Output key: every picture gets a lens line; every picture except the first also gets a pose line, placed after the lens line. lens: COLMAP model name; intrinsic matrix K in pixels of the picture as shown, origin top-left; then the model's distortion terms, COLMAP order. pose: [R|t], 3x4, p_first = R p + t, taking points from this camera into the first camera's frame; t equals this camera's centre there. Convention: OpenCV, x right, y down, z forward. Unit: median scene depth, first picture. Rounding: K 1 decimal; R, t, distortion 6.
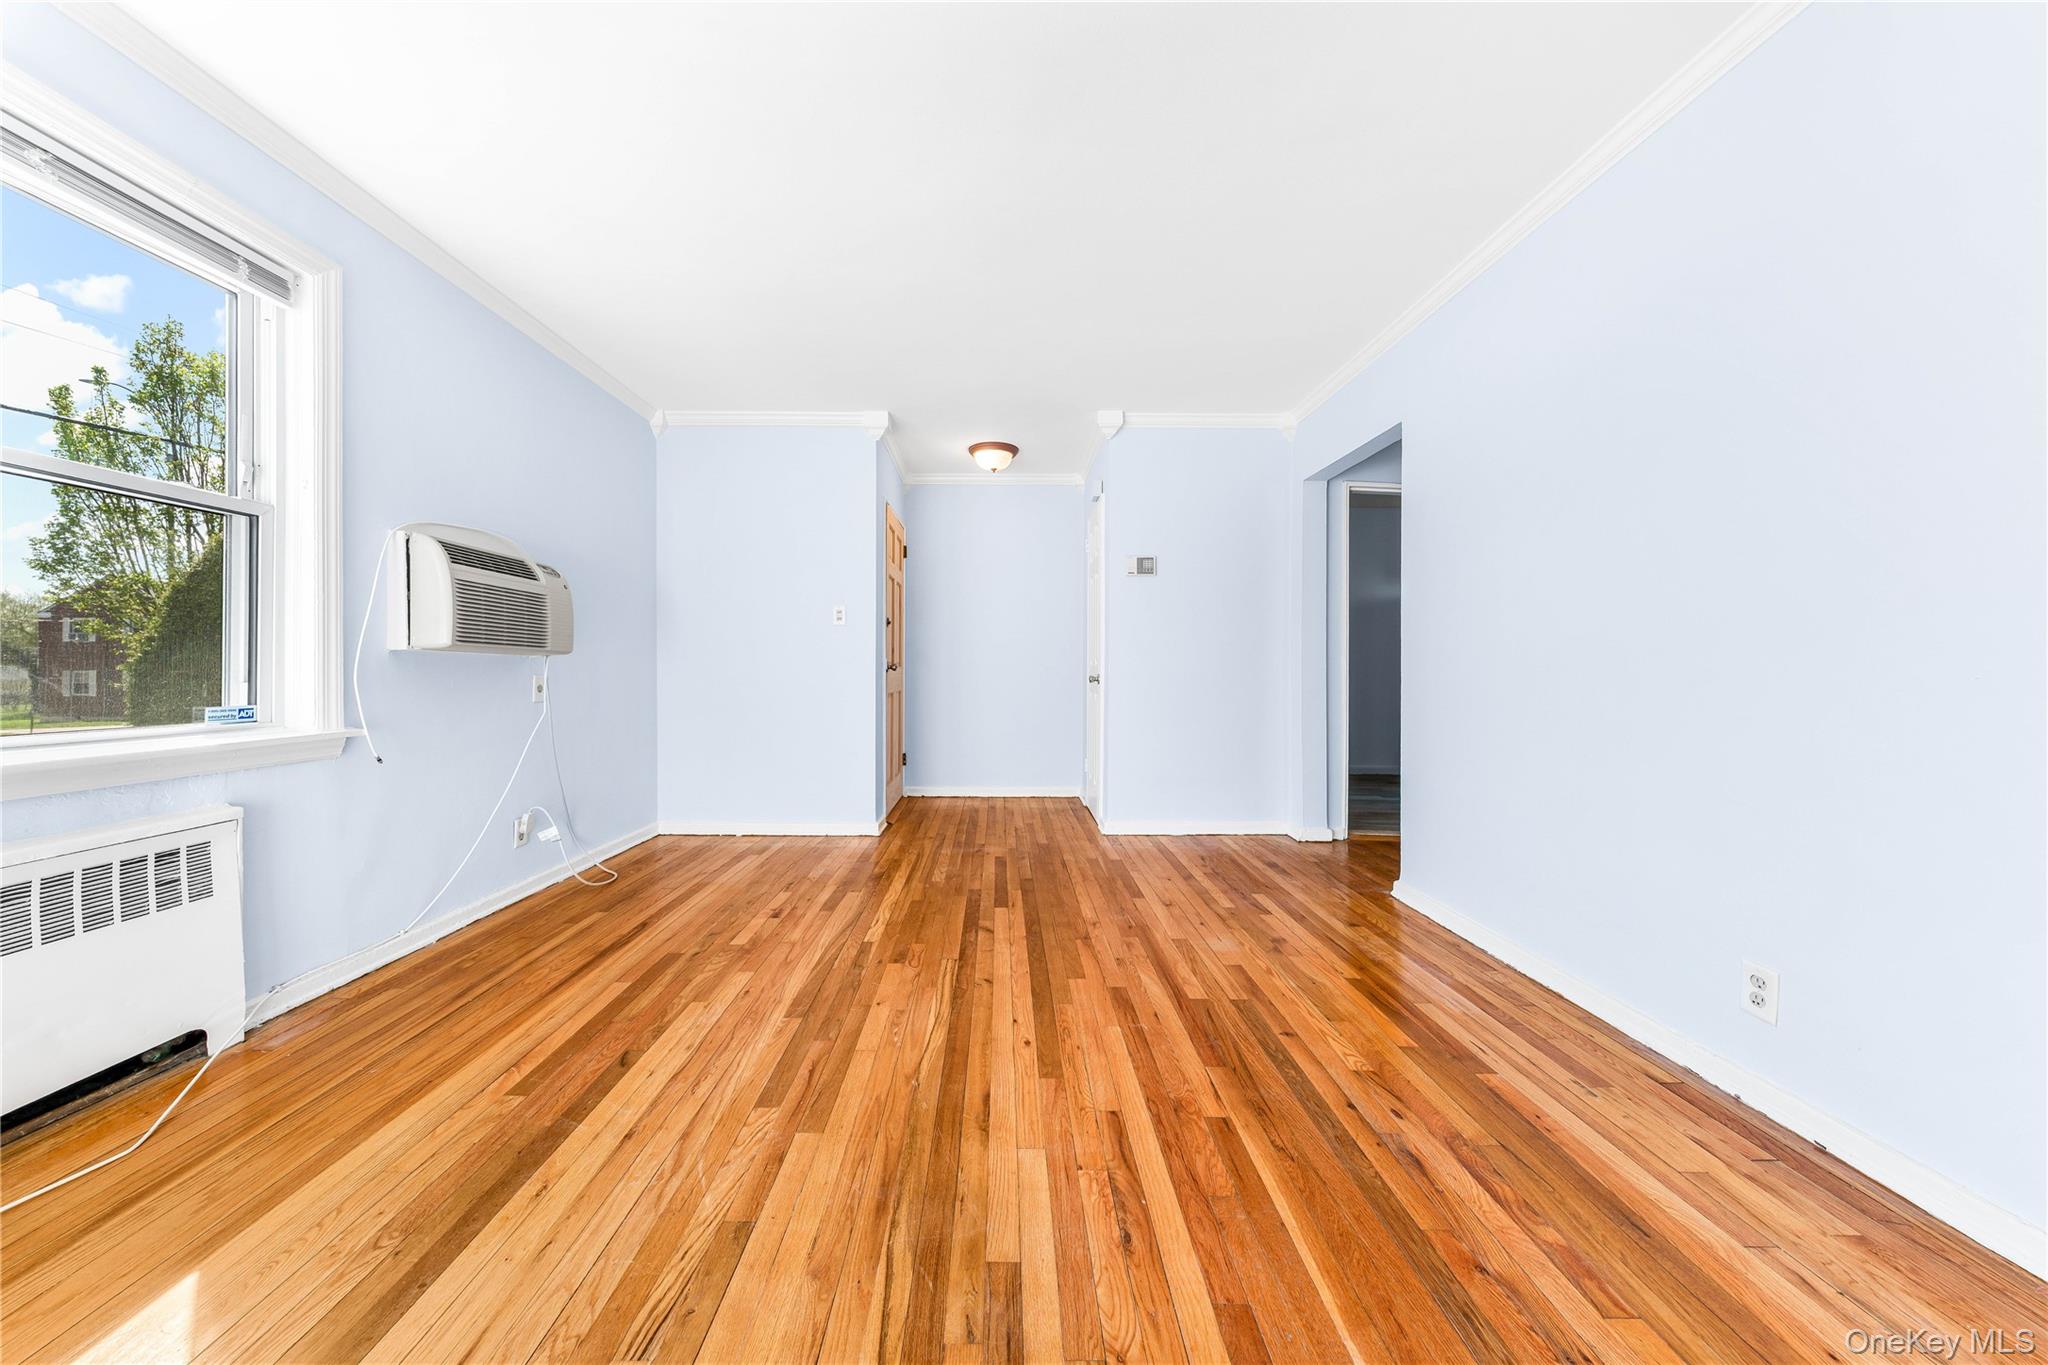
lens RADIAL K [[646.5, 0, 943.1], [0, 646.5, 673.6], [0, 0, 1]] dist [0.000828, -0.000077]
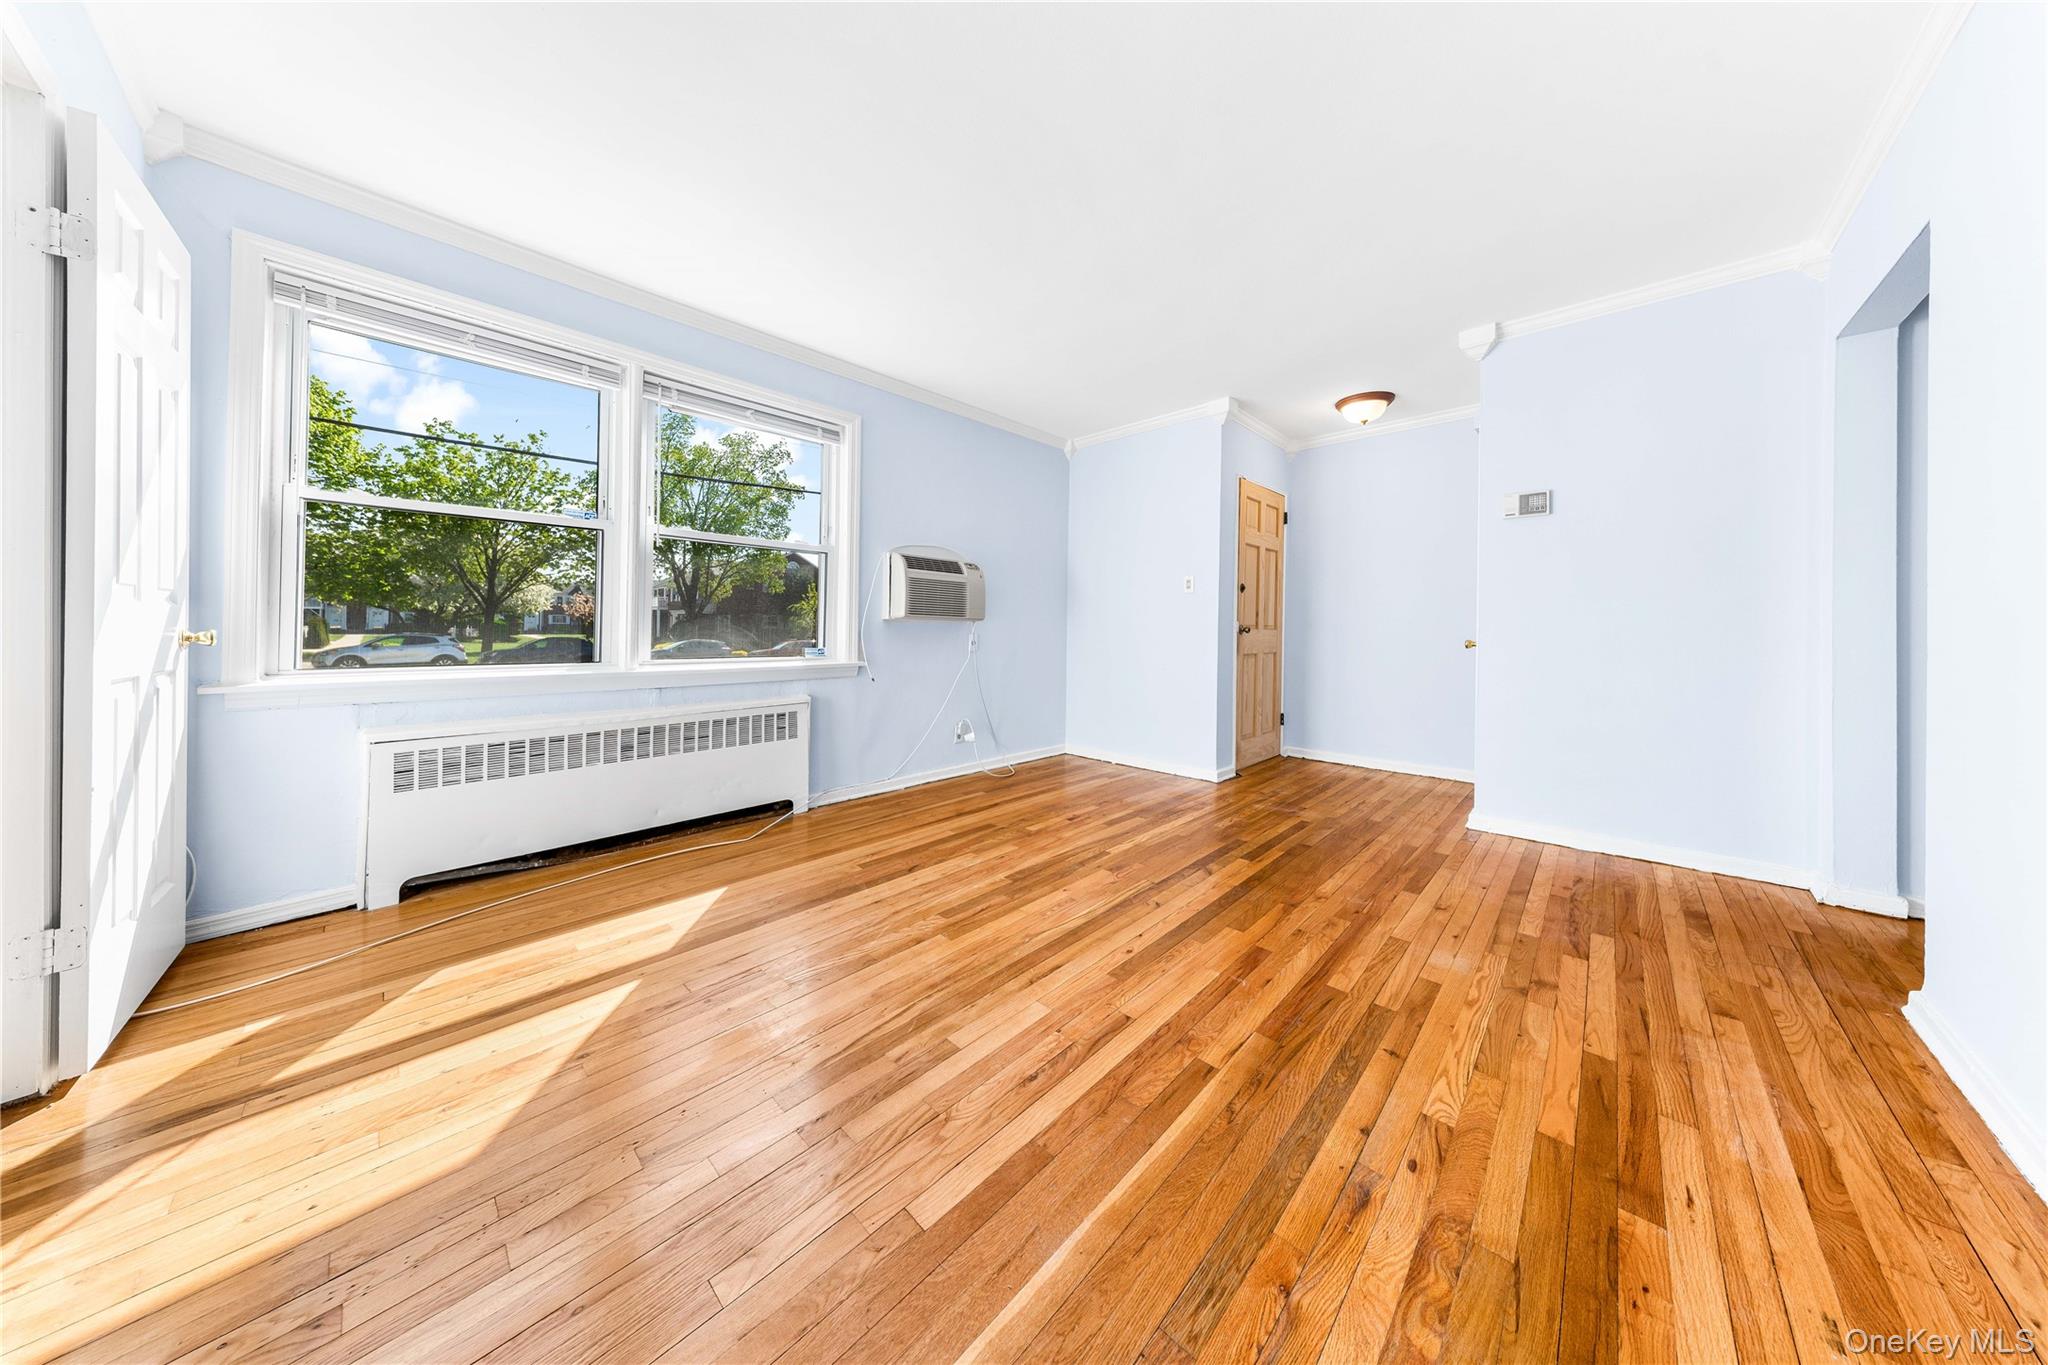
lens RADIAL K [[569.4, 0, 1008.0], [0, 569.4, 625.4], [0, 0, 1]] dist [0.004058, -0.000049]
pose [[0.748268, -0.001499, -0.663394, 0.579139], [-0.009335, 0.999875, -0.012788, -0.002927], [0.663330, 0.015762, 0.748161, 0.065090]]
